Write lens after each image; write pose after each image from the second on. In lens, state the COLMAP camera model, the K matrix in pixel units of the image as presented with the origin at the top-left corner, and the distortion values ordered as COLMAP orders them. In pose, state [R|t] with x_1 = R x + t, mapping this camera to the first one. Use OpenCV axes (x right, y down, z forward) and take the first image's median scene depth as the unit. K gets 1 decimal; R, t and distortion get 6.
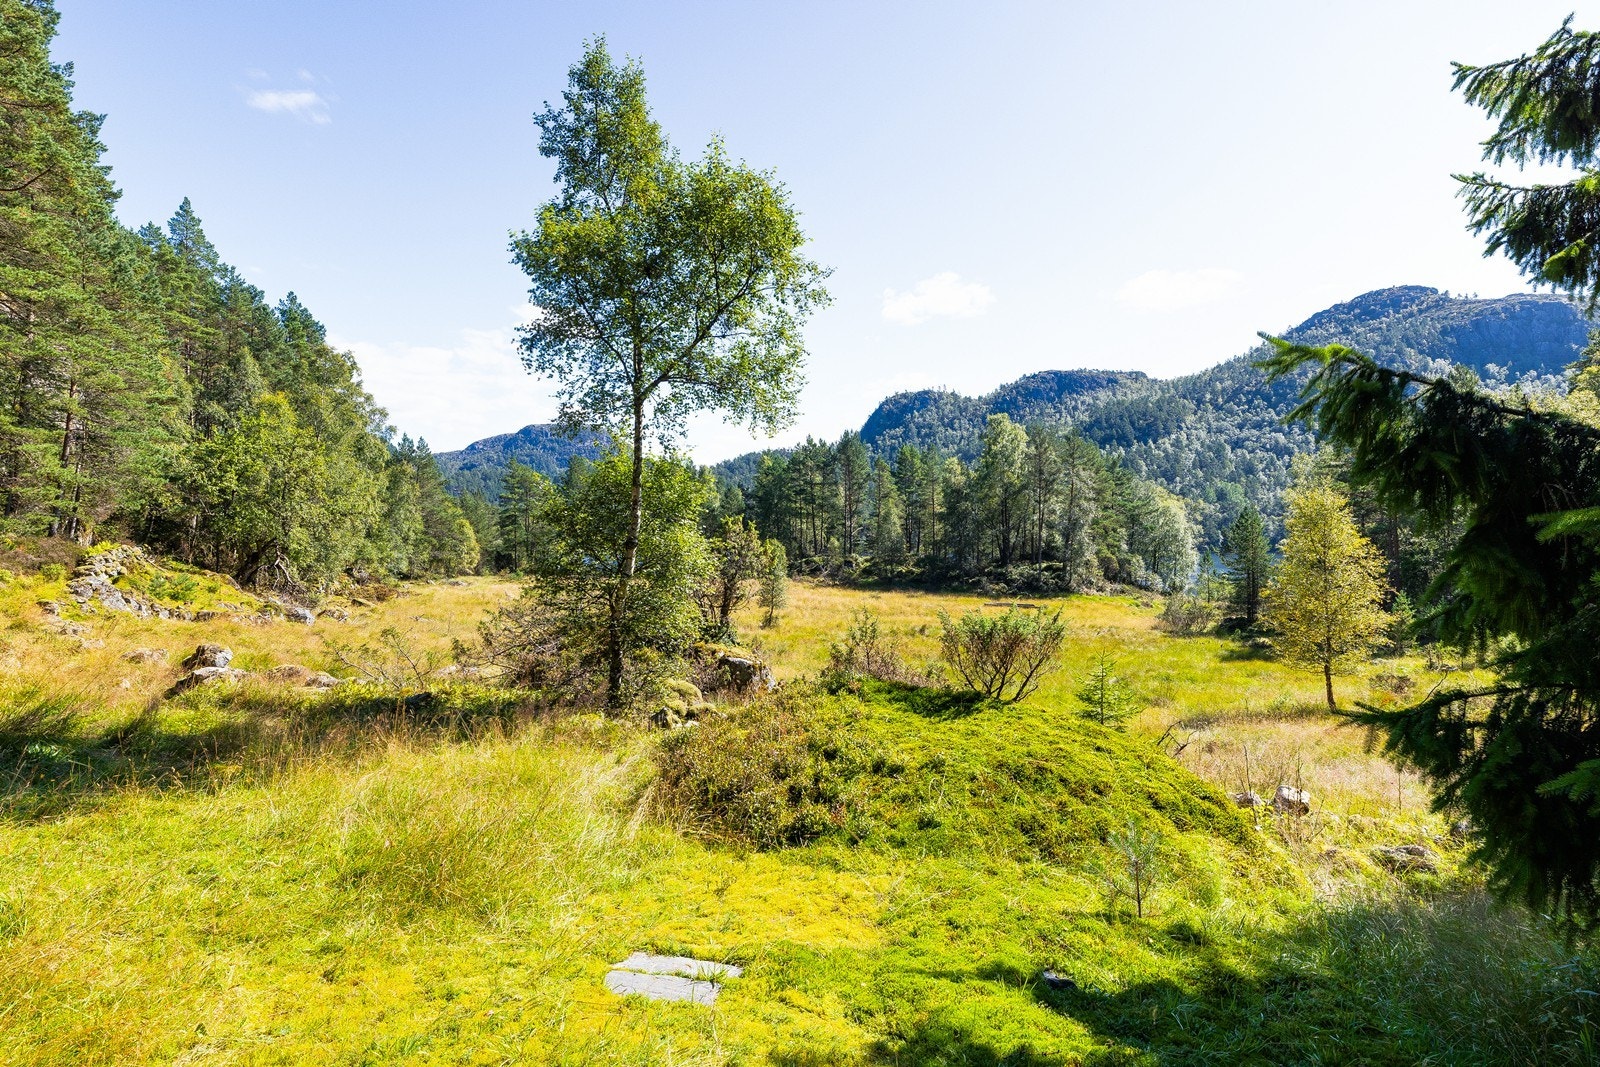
lens RADIAL K [[851.5, 0, 800.6], [0, 851.5, 528.6], [0, 0, 1]] dist [0.059193, -0.020765]
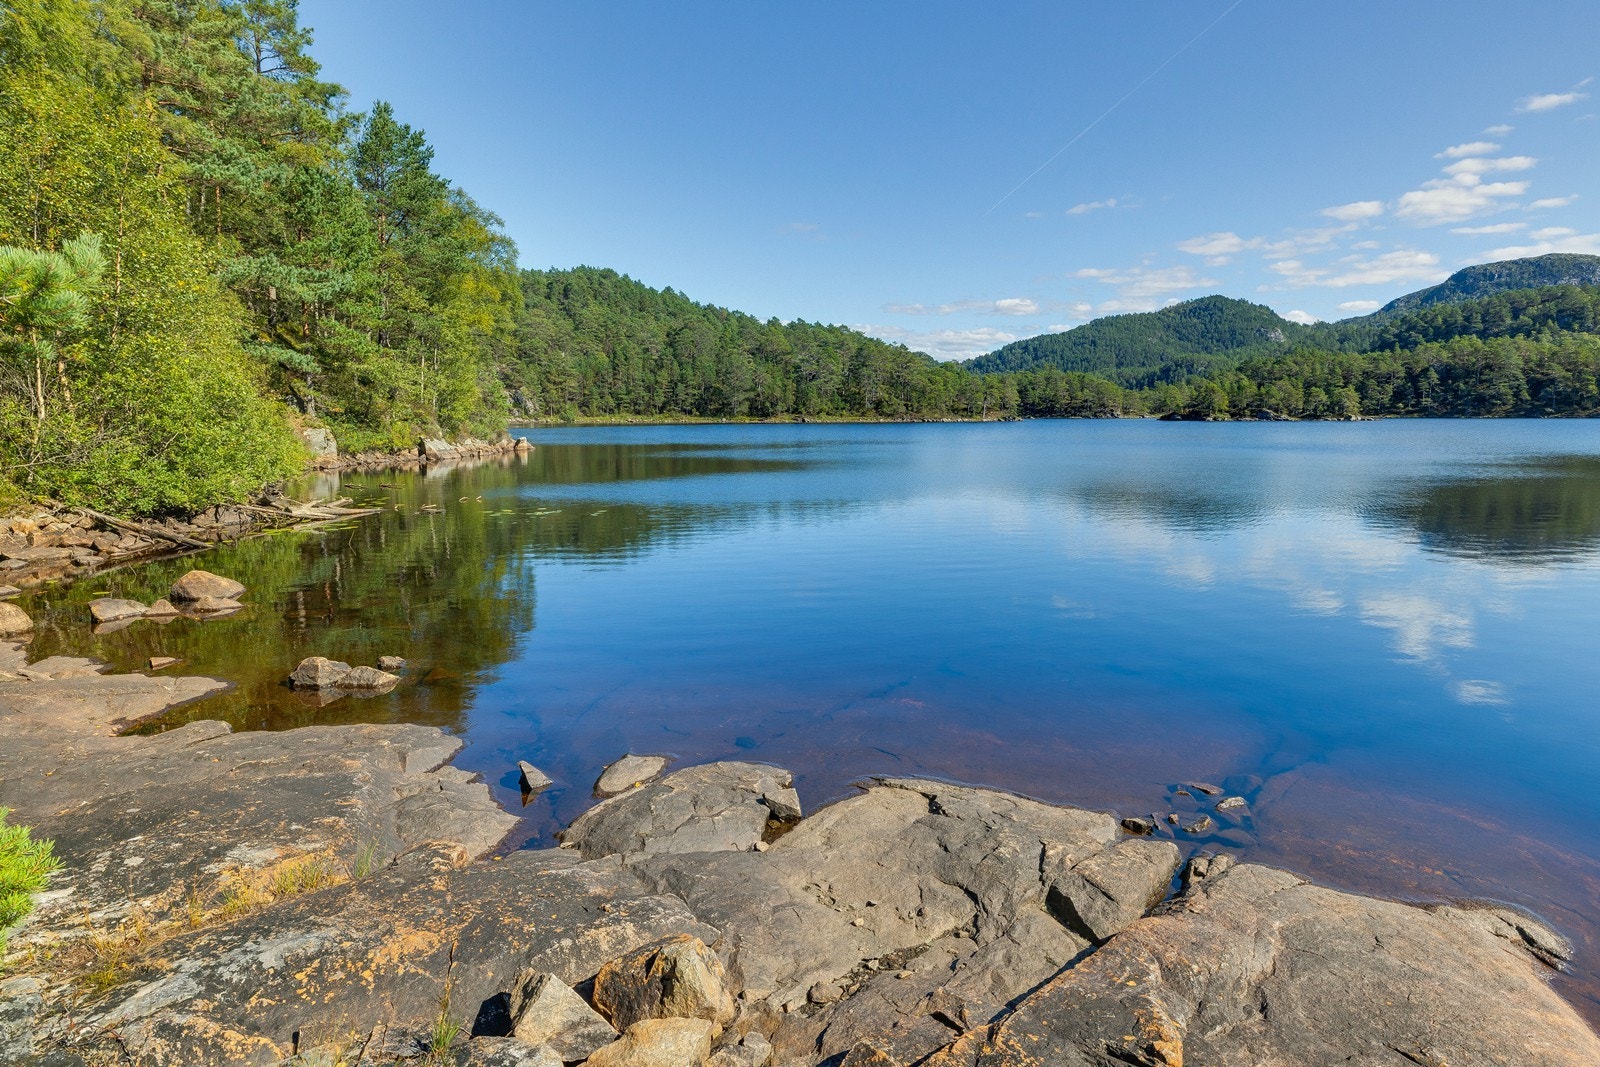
lens RADIAL K [[831.5, 0, 800.0], [0, 831.5, 533.5], [0, 0, 1]] dist [0.050155, -0.018258]
pose [[0.520204, 0.128534, -0.844314, 0.143181], [-0.005994, 0.989135, 0.146888, 0.018815], [0.854021, -0.071351, 0.515323, 0.224230]]
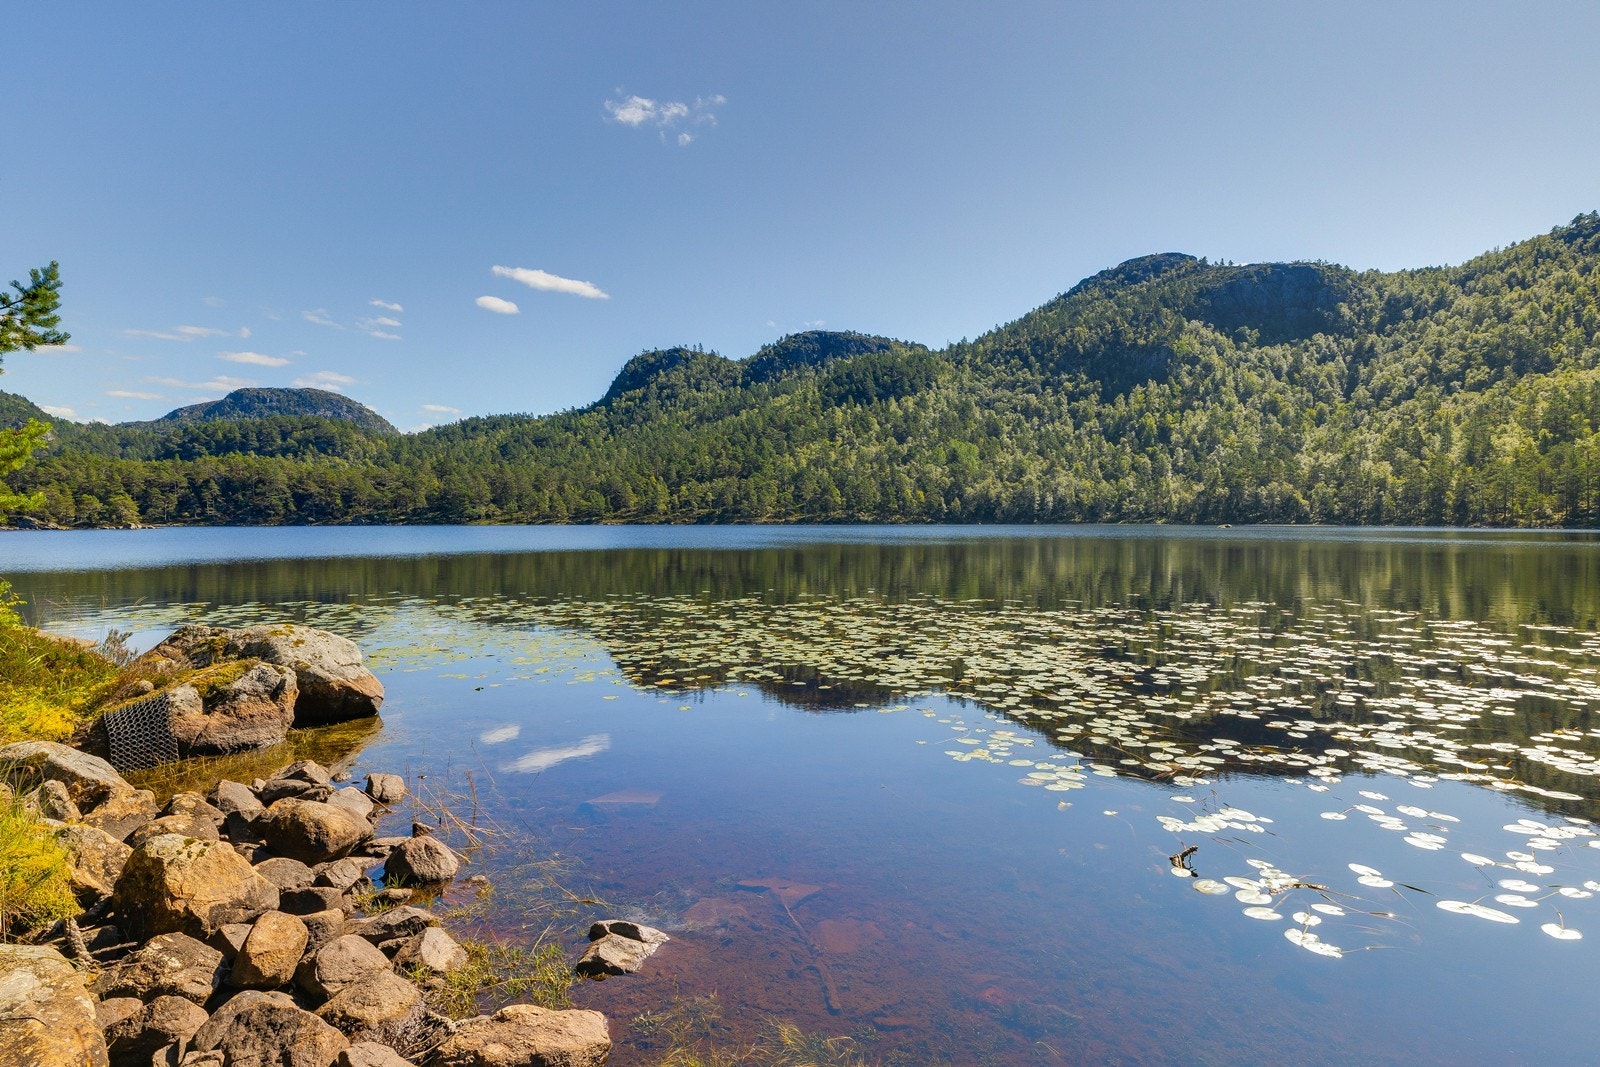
lens RADIAL K [[851.5, 0, 800.6], [0, 851.5, 528.6], [0, 0, 1]] dist [0.059193, -0.020765]
pose [[0.981986, 0.001222, 0.188951, 0.162397], [-0.002888, 0.999959, 0.008541, 0.018680], [-0.188933, -0.008932, 0.981949, 0.197130]]
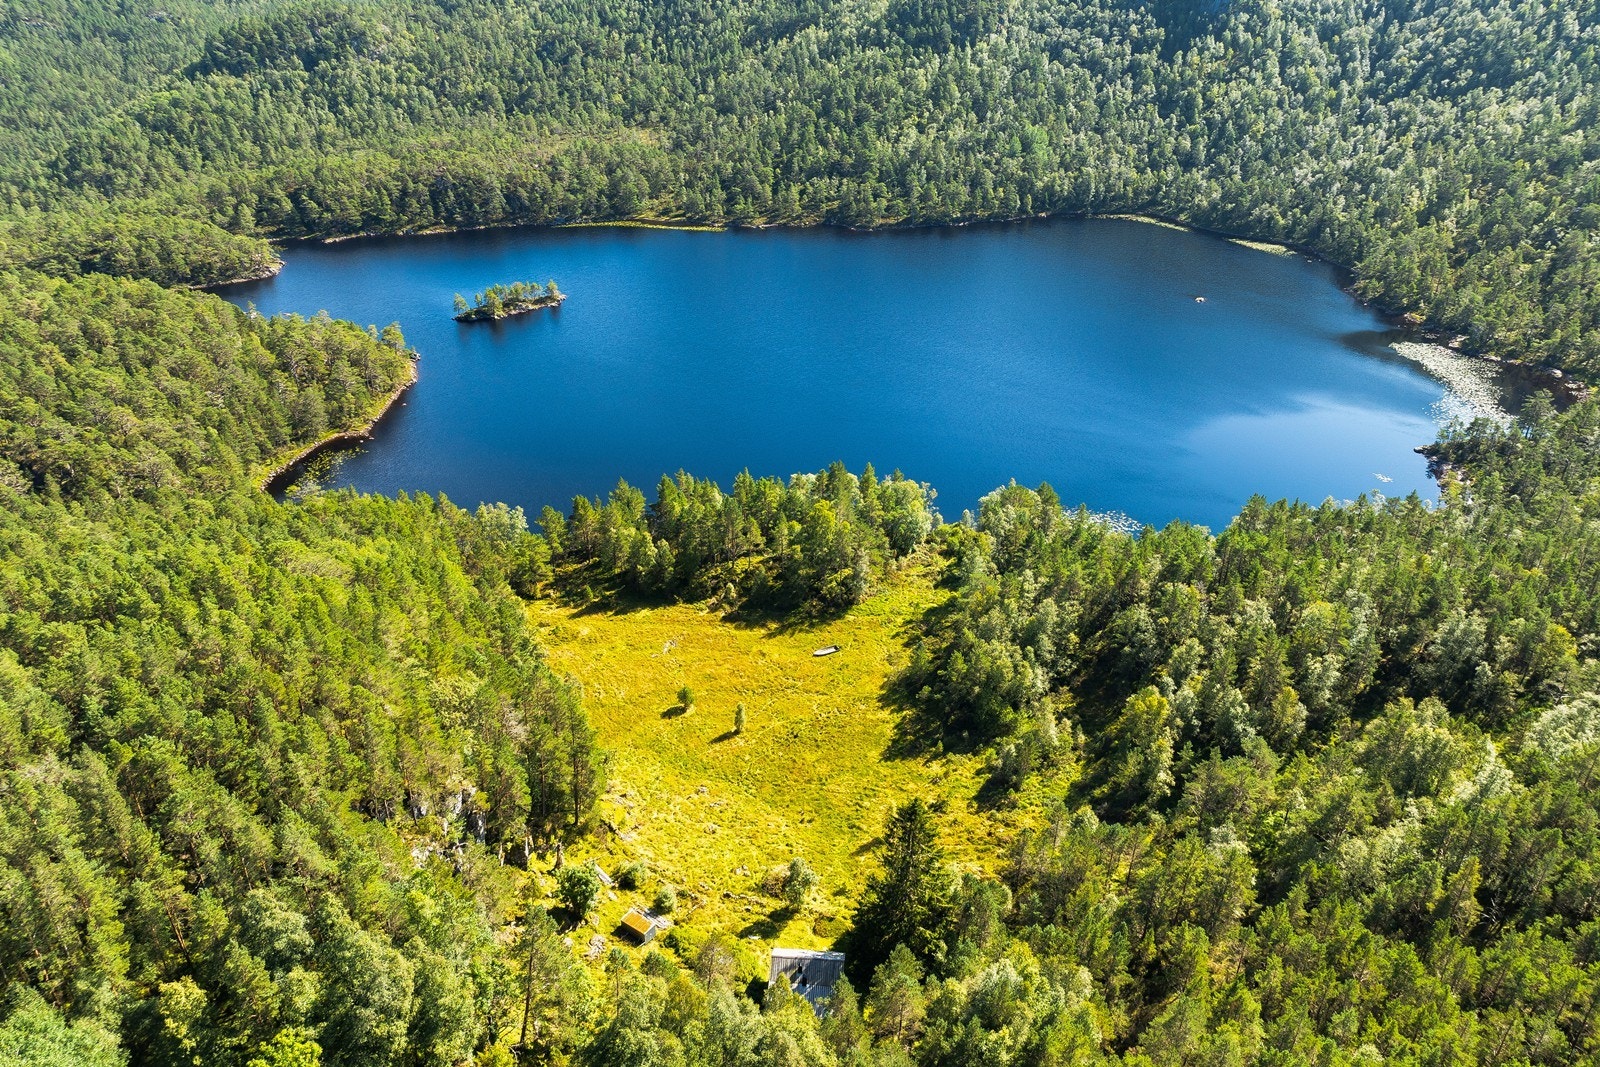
lens RADIAL K [[1128.3, 0, 805.3], [0, 1128.3, 501.8], [0, 0, 1]] dist [-0.024990, 0.003826]
pose [[0.971425, -0.089536, 0.219809, -0.048620], [-0.018010, 0.895639, 0.444417, -0.193613], [-0.236661, -0.435677, 0.868434, -0.161243]]
